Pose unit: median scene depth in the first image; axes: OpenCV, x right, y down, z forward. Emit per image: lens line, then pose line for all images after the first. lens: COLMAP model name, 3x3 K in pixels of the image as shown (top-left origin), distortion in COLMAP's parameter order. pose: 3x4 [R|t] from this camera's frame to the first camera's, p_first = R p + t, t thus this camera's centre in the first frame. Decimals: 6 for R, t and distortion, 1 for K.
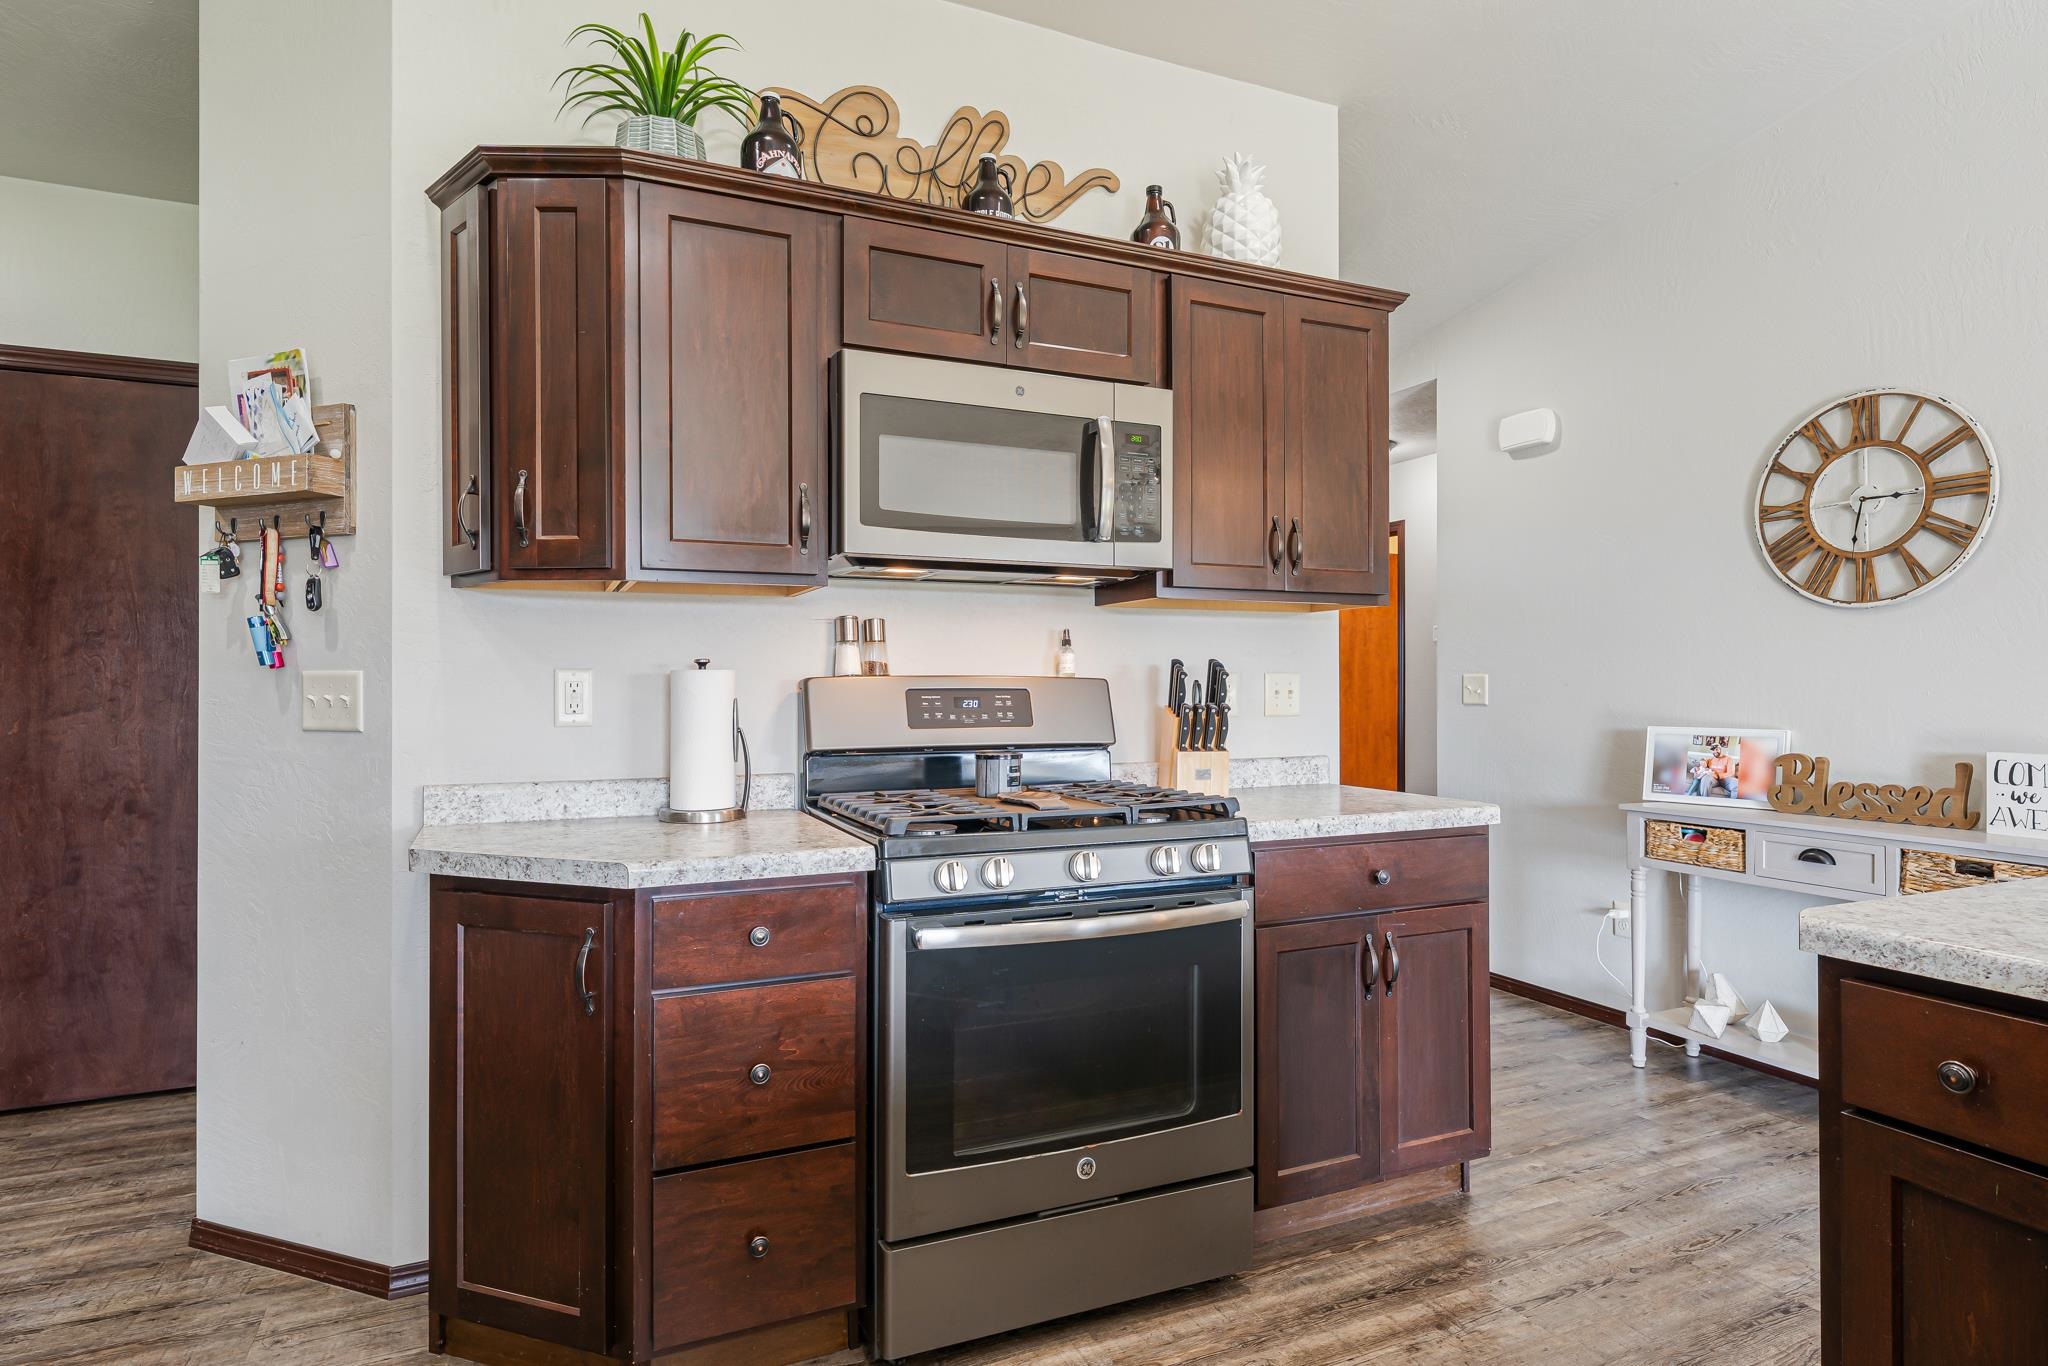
lens RADIAL K [[1104.4, 0, 1024.0], [0, 1104.4, 683.0], [0, 0, 1]] dist [0.003785, 0.000651]
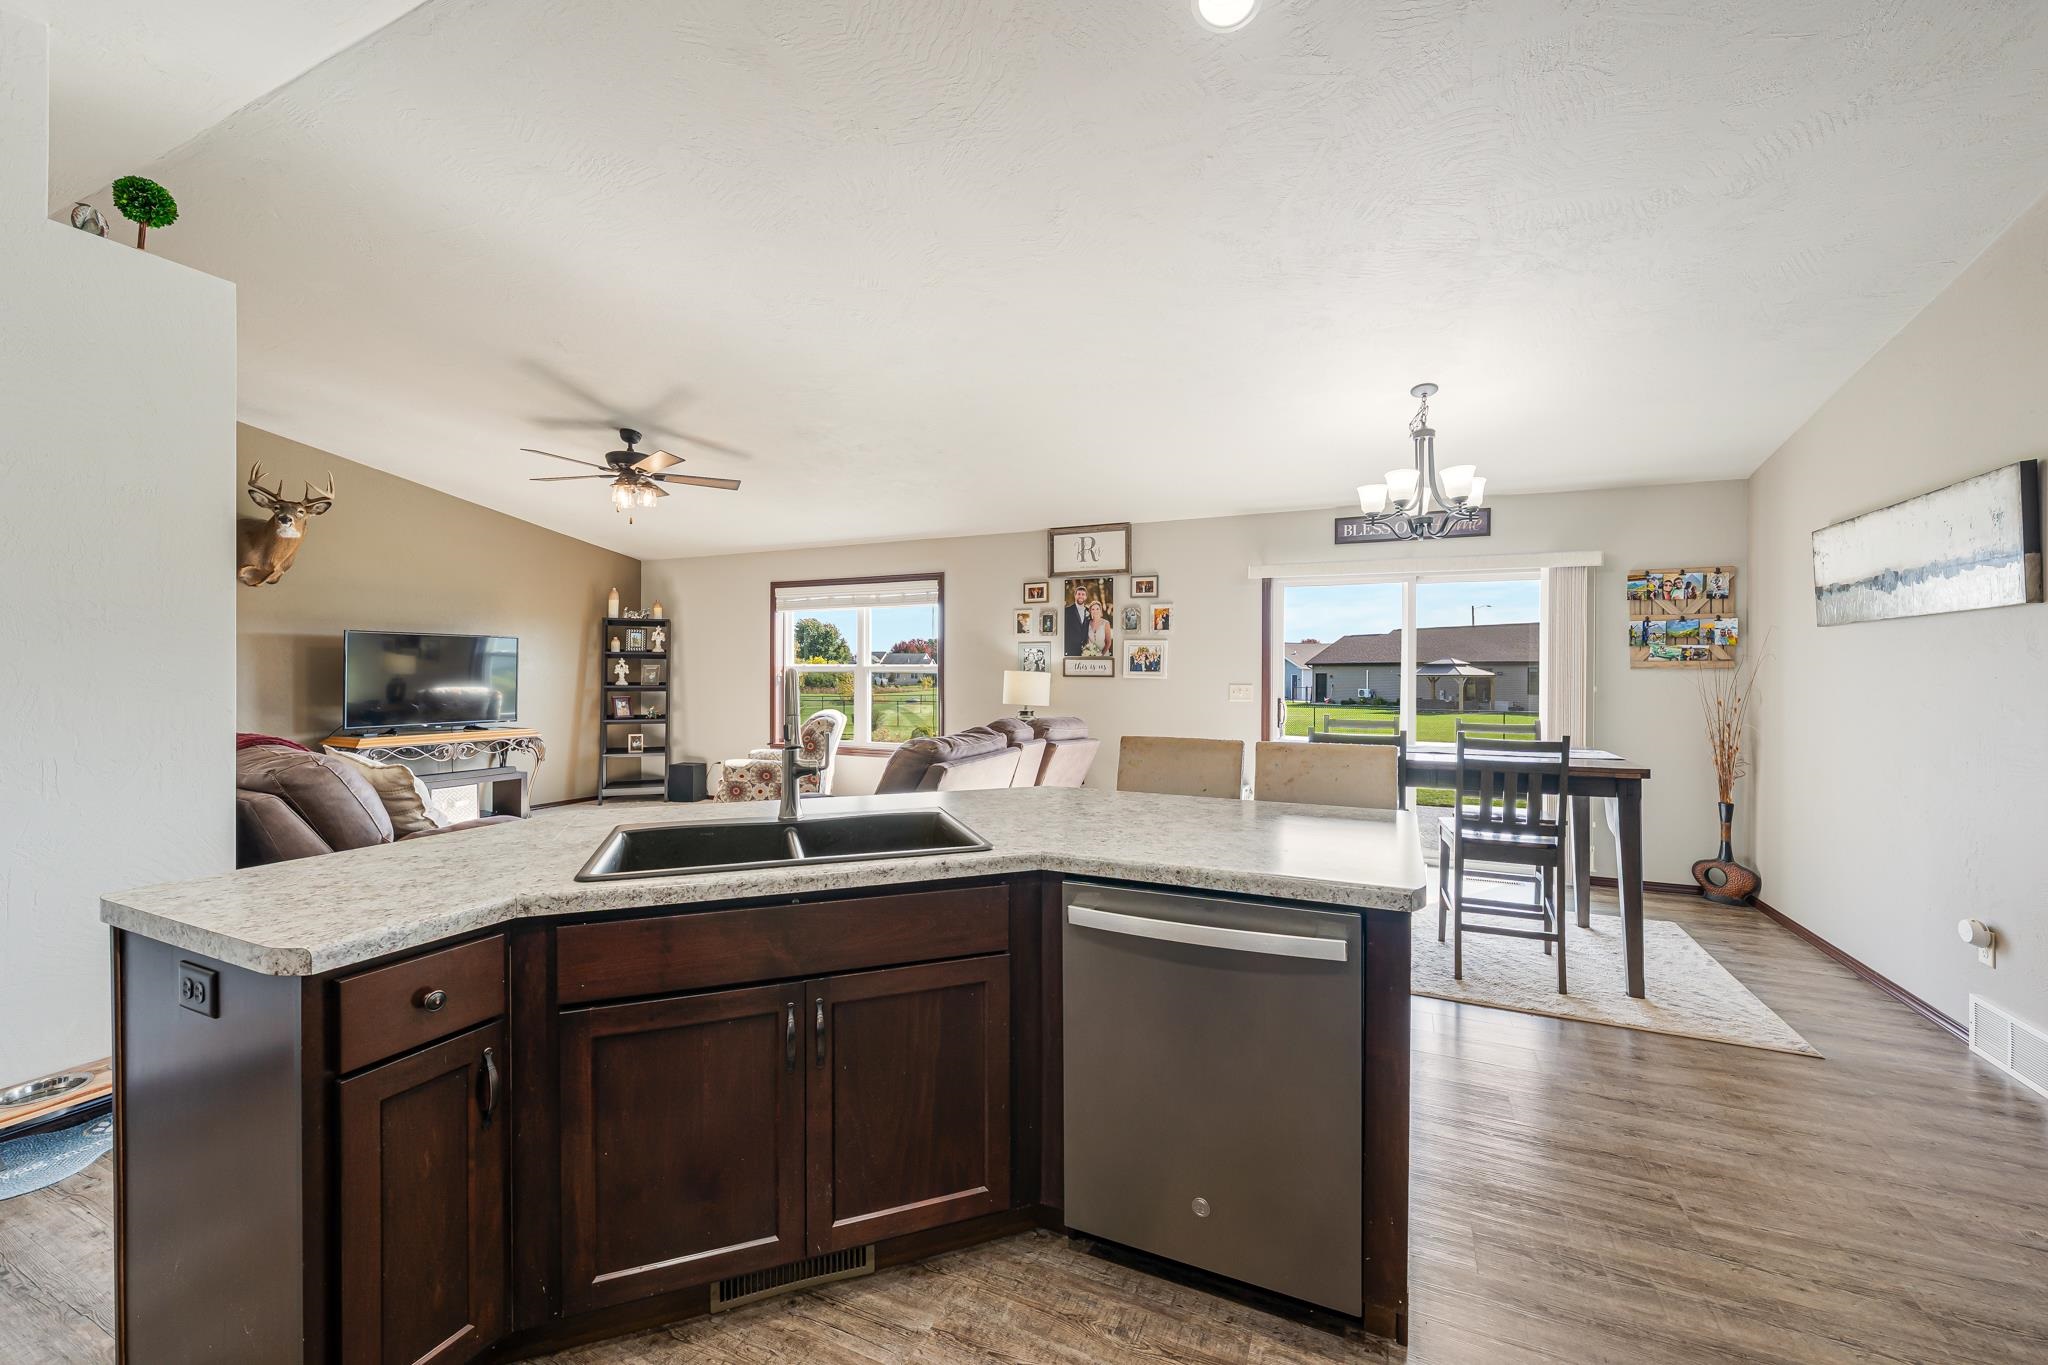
lens RADIAL K [[800.9, 0, 1028.8], [0, 800.9, 674.4], [0, 0, 1]] dist [-0.000999, -0.000261]
pose [[-0.654171, -0.003629, 0.756338, -0.244756], [-0.002586, 0.999993, 0.002562, -0.047850], [-0.756343, -0.000280, -0.654176, 0.490168]]
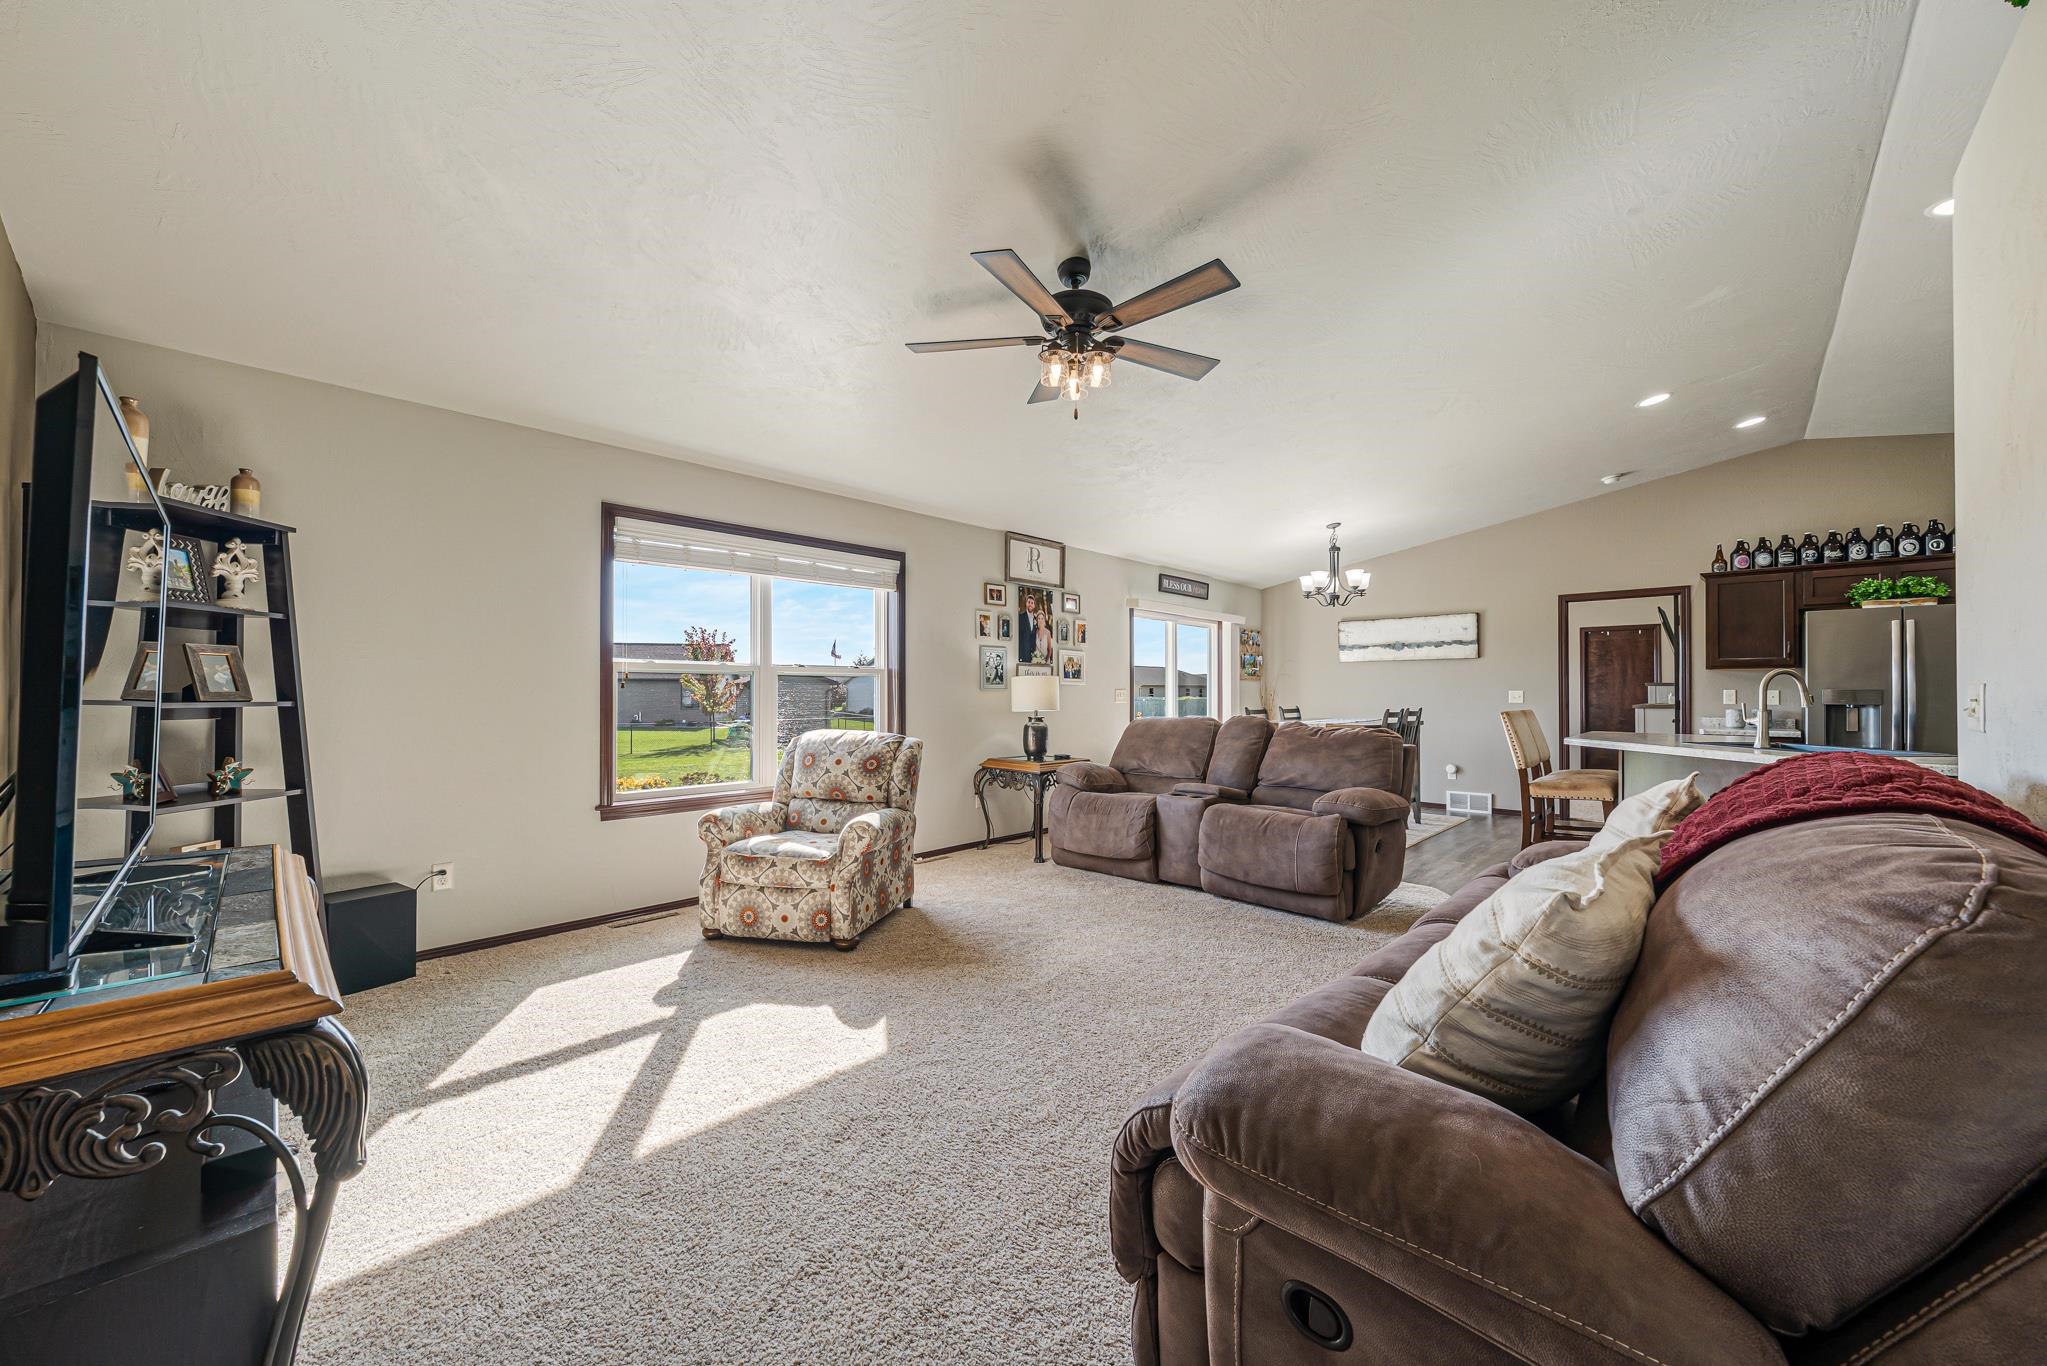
lens RADIAL K [[745.5, 0, 1024.6], [0, 745.5, 690.8], [0, 0, 1]] dist [0.000859, 0.000052]
pose [[-0.928020, -0.000387, -0.372529, 2.381103], [-0.000489, 1.000000, 0.000179, -0.010815], [0.372529, 0.000349, -0.928020, 0.931725]]
